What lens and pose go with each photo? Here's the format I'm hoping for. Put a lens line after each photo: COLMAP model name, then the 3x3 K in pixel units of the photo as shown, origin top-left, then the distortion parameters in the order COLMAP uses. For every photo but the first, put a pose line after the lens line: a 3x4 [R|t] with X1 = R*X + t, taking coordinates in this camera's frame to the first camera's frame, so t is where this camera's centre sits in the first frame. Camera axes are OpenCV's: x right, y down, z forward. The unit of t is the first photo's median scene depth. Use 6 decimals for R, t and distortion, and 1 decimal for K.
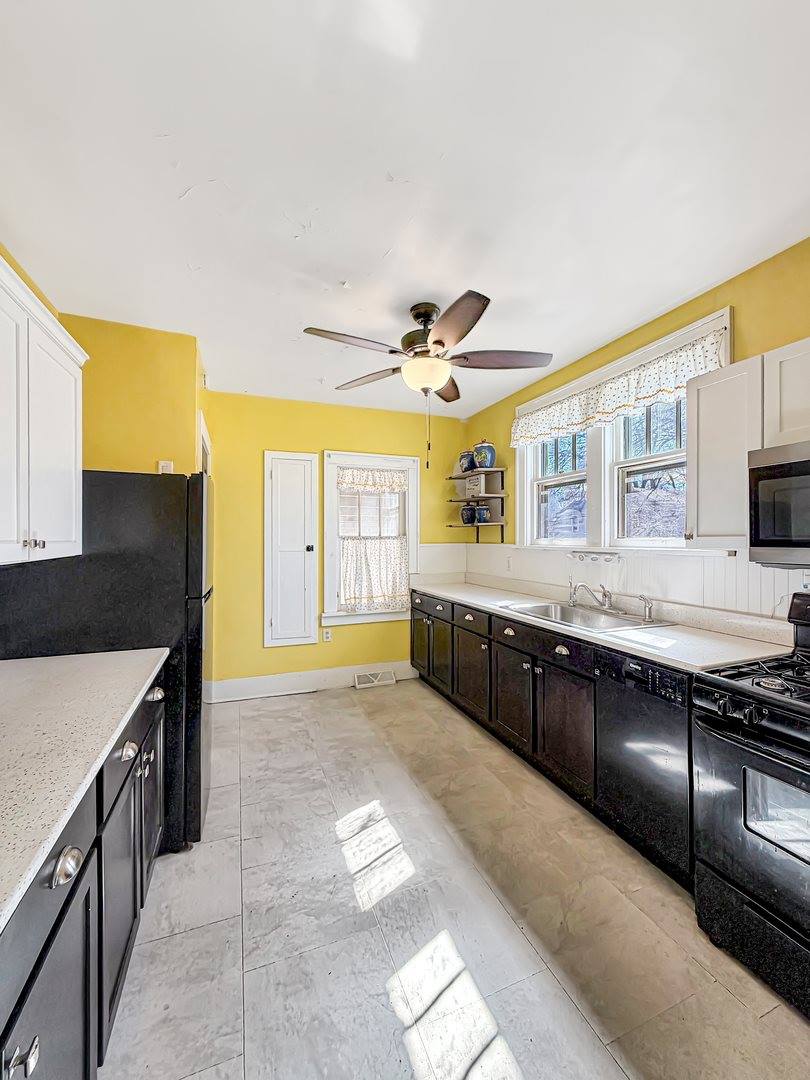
lens RADIAL K [[437.0, 0, 405.5], [0, 437.0, 546.9], [0, 0, 1]] dist [0.000608, -0.000022]
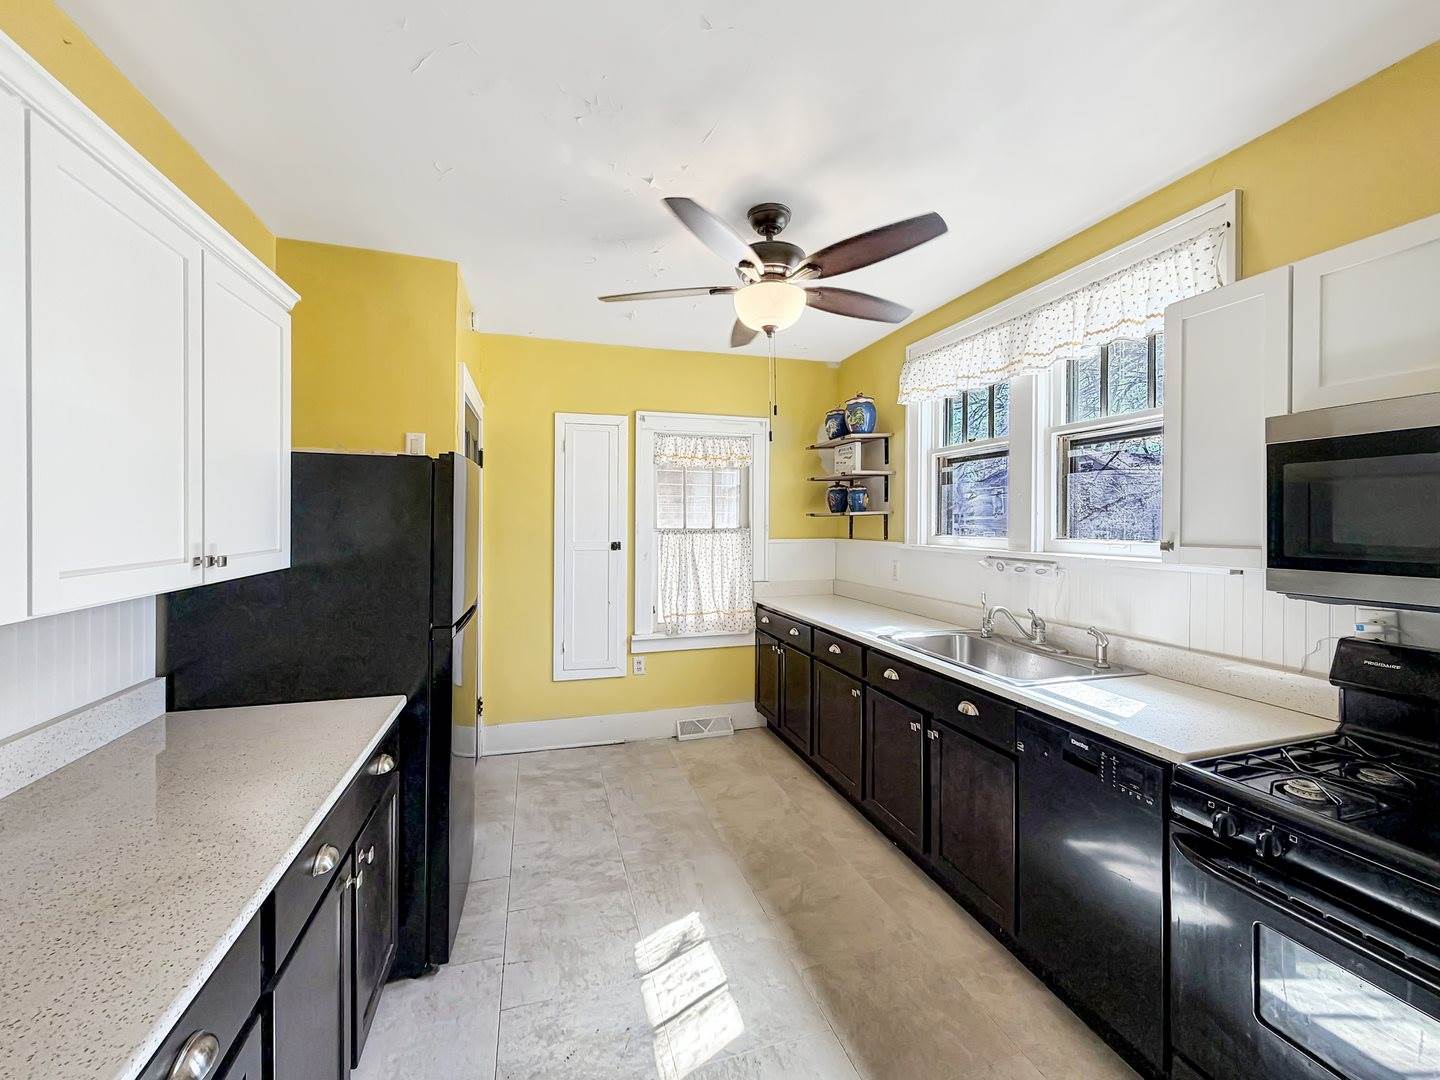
lens RADIAL K [[590.4, 0, 713.7], [0, 590.4, 533.4], [0, 0, 1]] dist [-0.000858, 0.000022]
pose [[0.996775, 0.004821, -0.080105, 0.034444], [-0.004551, 0.999983, 0.003547, -0.034331], [0.080121, -0.003171, 0.996780, 0.052627]]
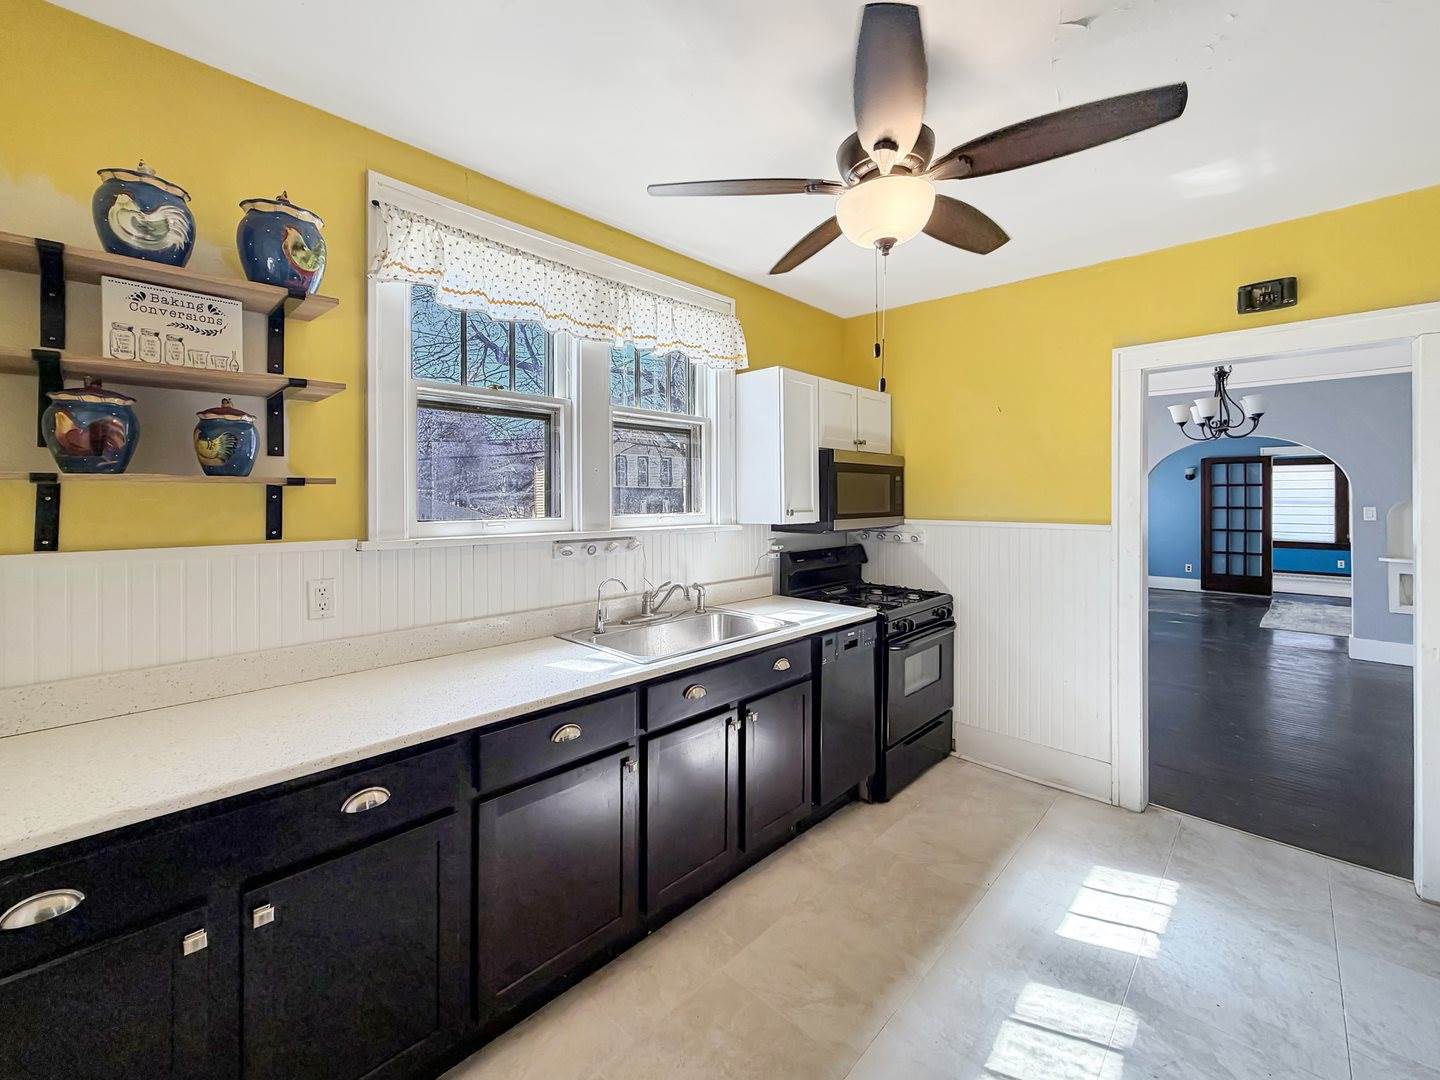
lens RADIAL K [[584.6, 0, 719.6], [0, 584.6, 500.3], [0, 0, 1]] dist [-0.000737, 0.000051]
pose [[-0.420879, -0.002985, 0.907112, -0.488083], [0.014246, 0.999850, 0.009900, -0.057977], [-0.907005, 0.017089, -0.420774, 1.422456]]
